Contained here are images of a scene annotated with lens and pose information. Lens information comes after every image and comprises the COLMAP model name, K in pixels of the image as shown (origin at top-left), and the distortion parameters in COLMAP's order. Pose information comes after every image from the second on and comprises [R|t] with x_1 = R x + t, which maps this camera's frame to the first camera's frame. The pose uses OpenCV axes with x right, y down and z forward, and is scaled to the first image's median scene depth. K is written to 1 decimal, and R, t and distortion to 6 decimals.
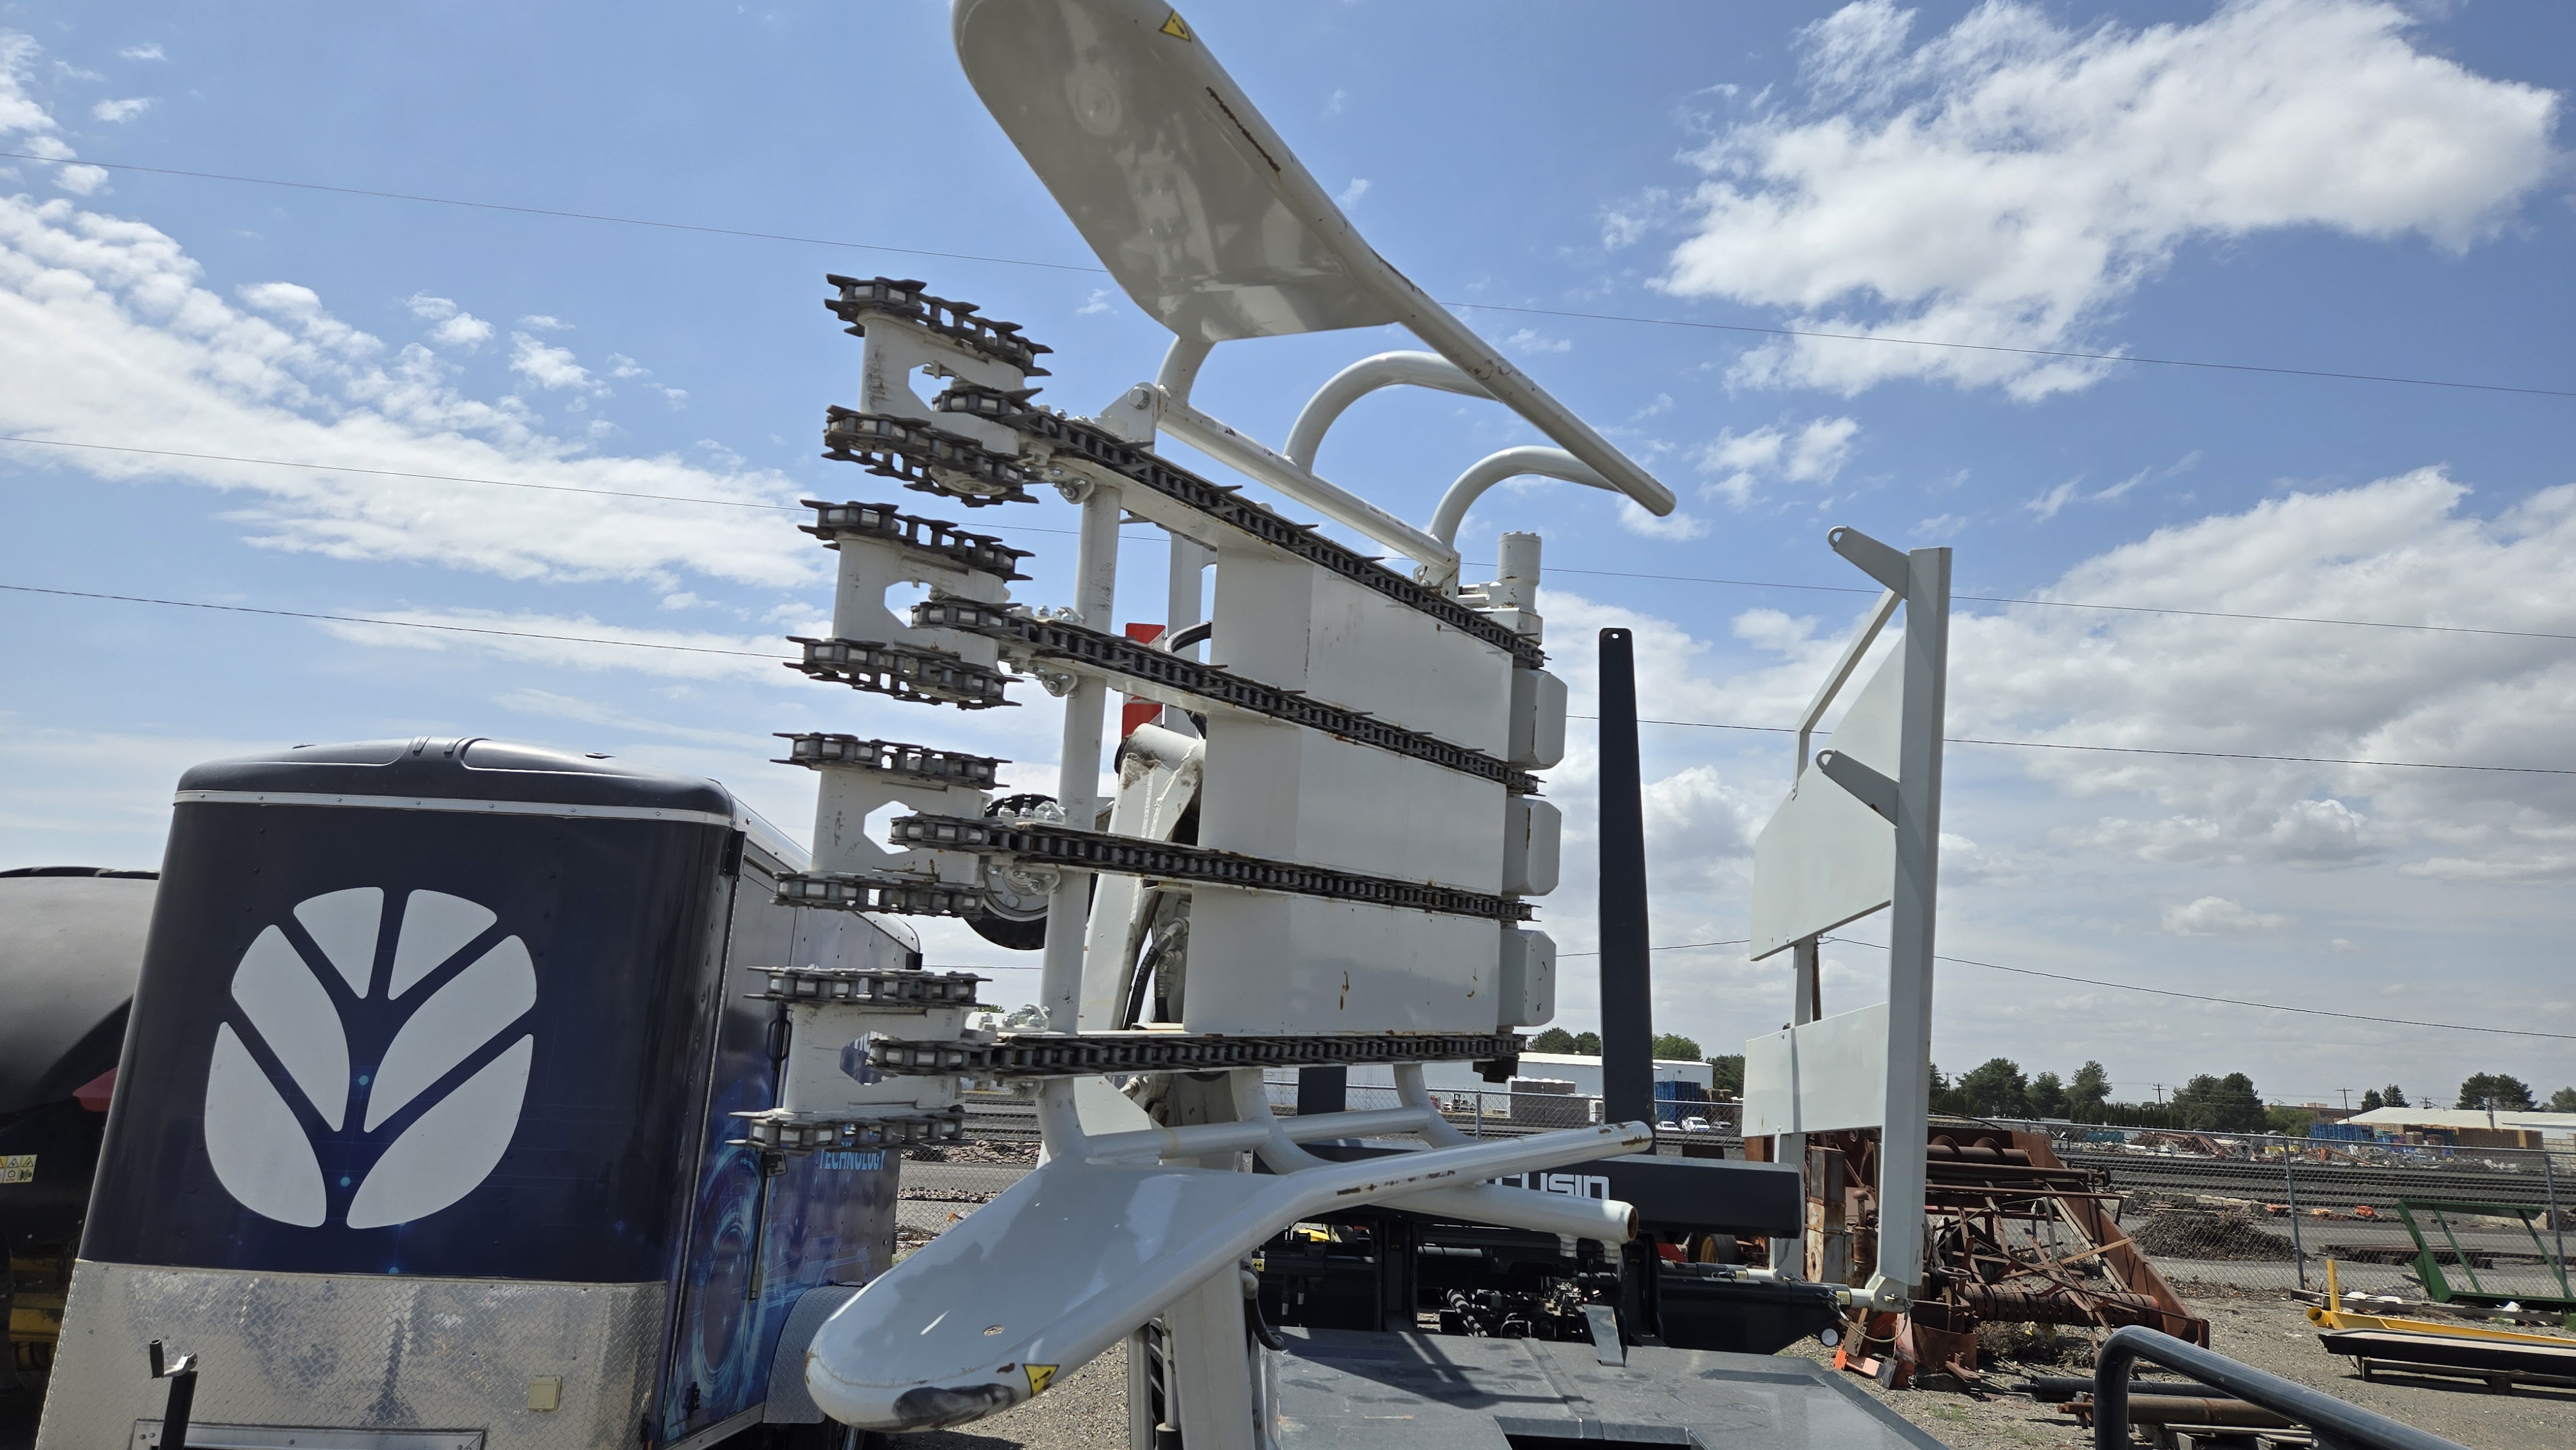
lens RADIAL K [[1675.7, 0, 1279.0], [0, 1675.7, 737.0], [0, 0, 1]] dist [0.098190, -0.091233]
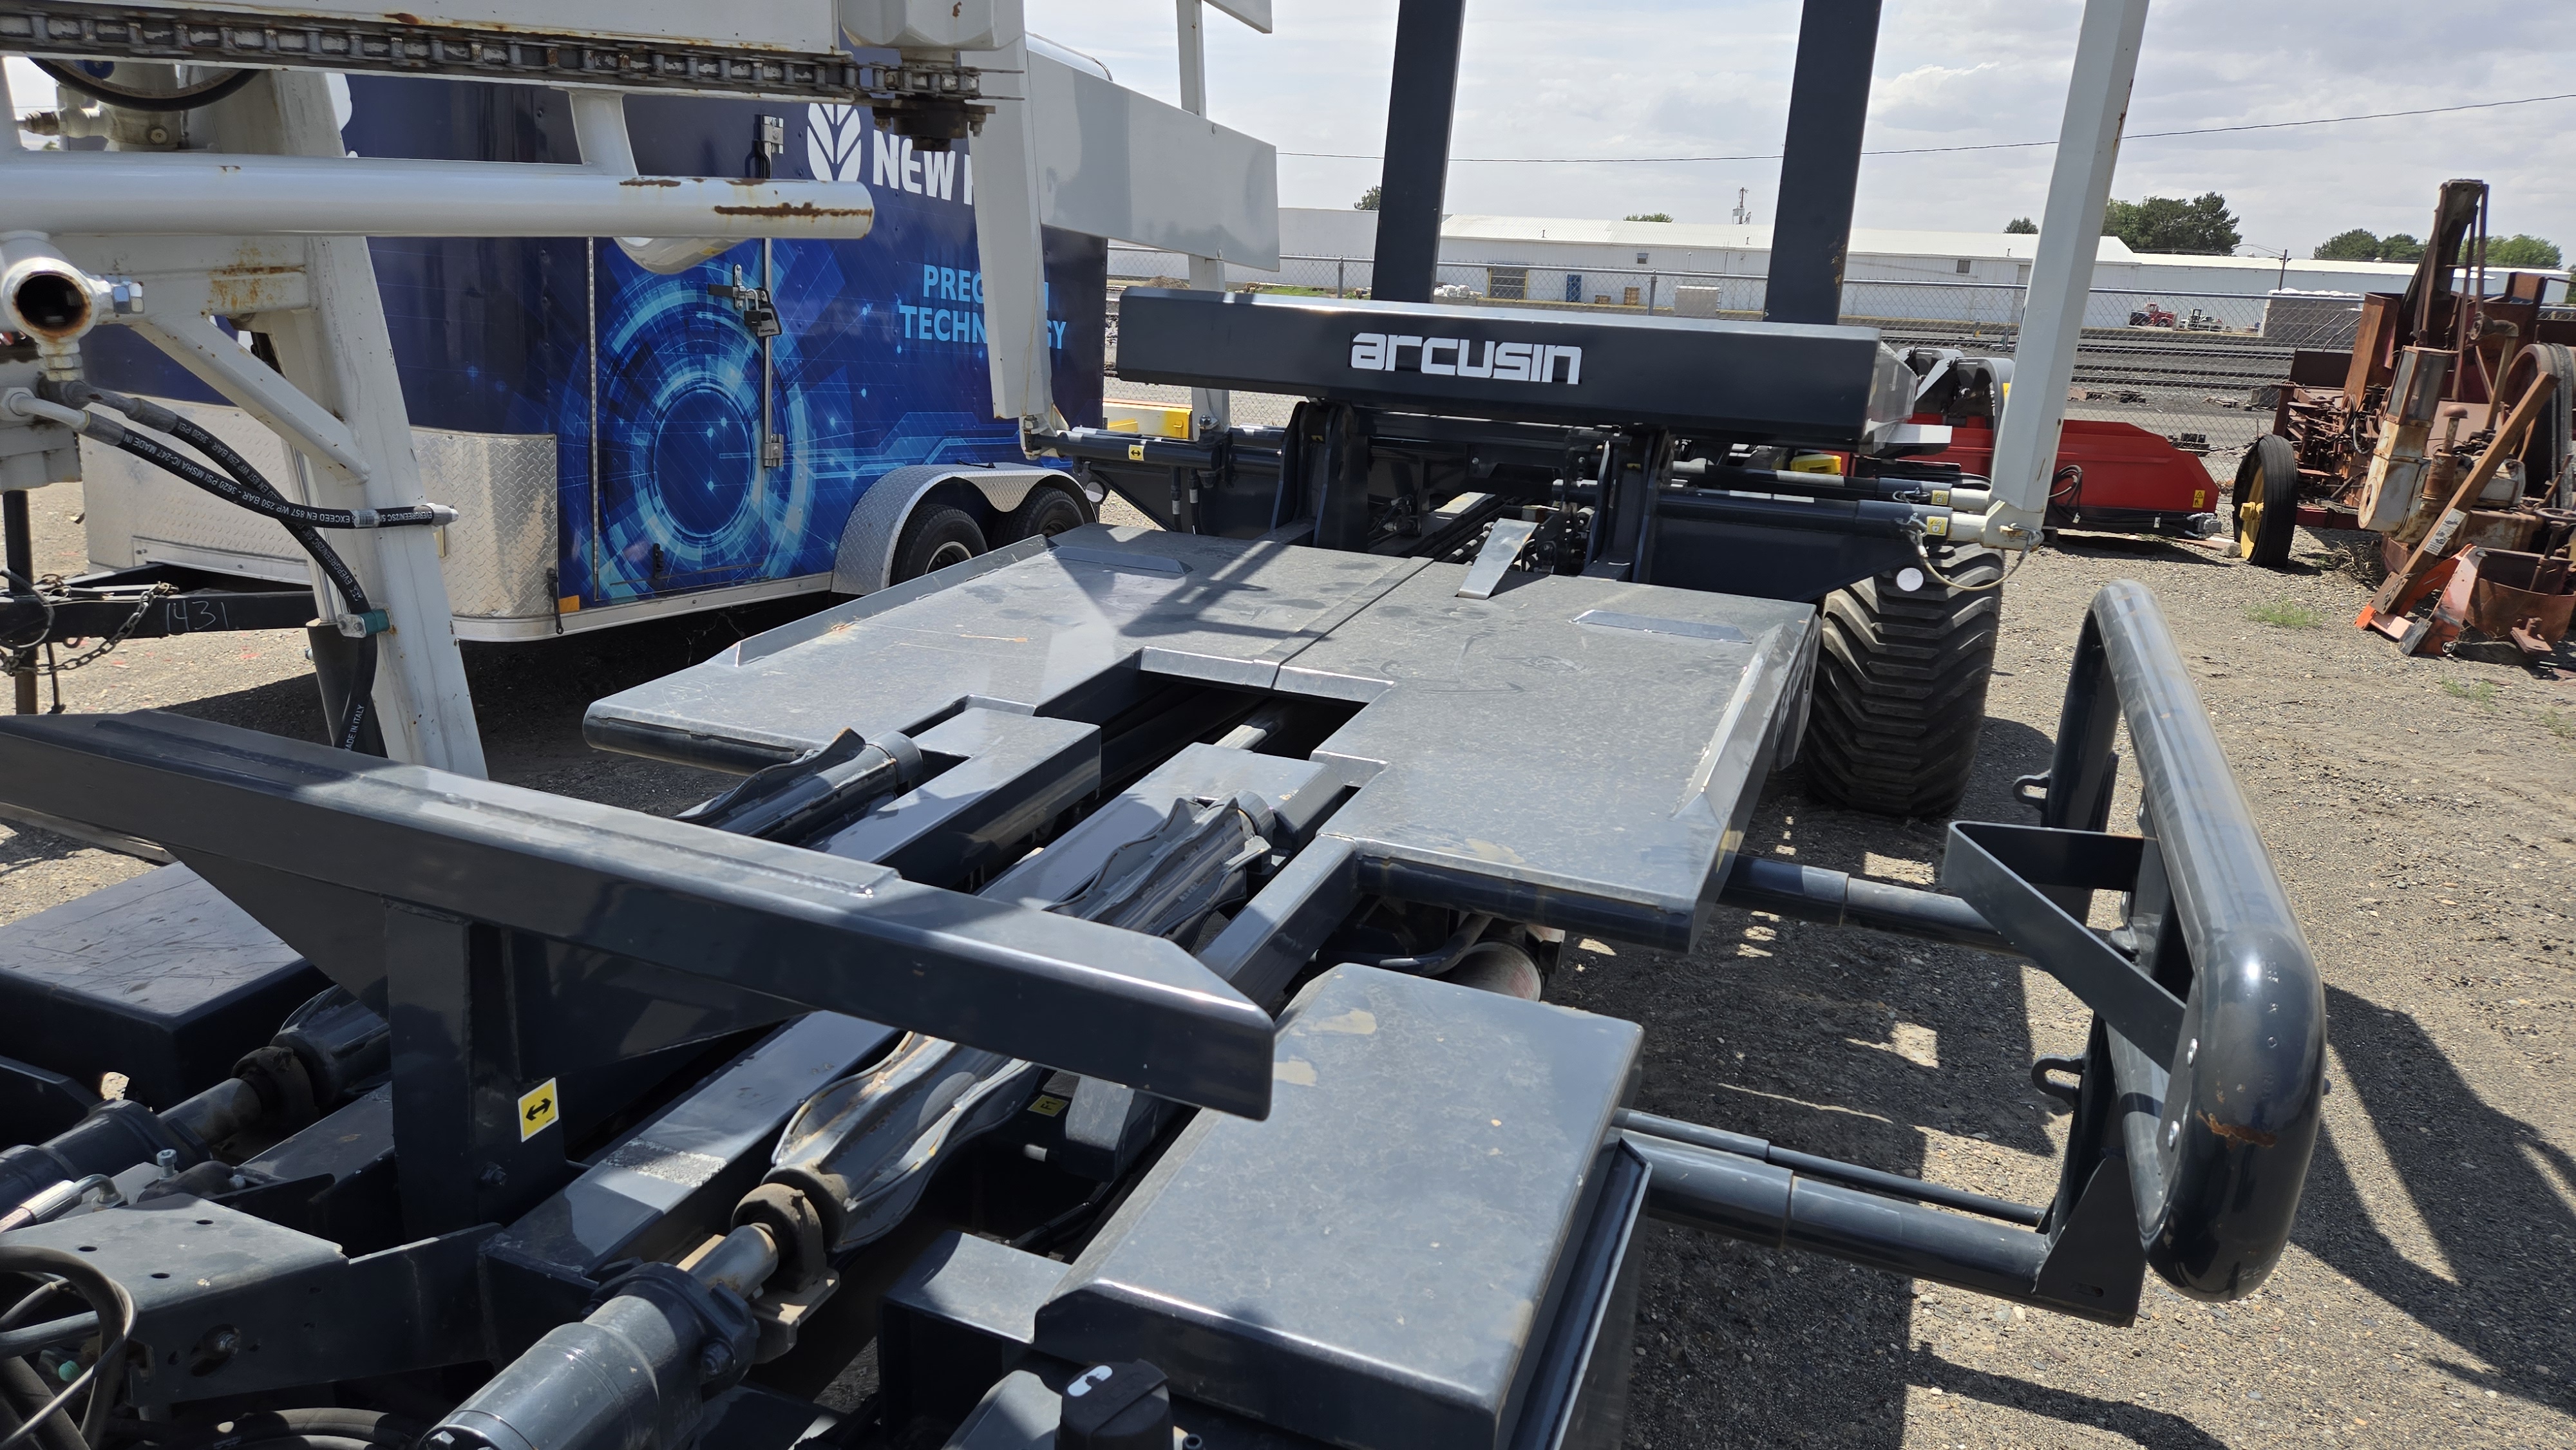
lens RADIAL K [[1675.7, 0, 1279.0], [0, 1675.7, 737.0], [0, 0, 1]] dist [0.098190, -0.091233]
pose [[0.926044, 0.100871, -0.363685, 0.169896], [0.069284, 0.901811, 0.426540, 0.049235], [0.371001, -0.420192, 0.828129, 0.154288]]
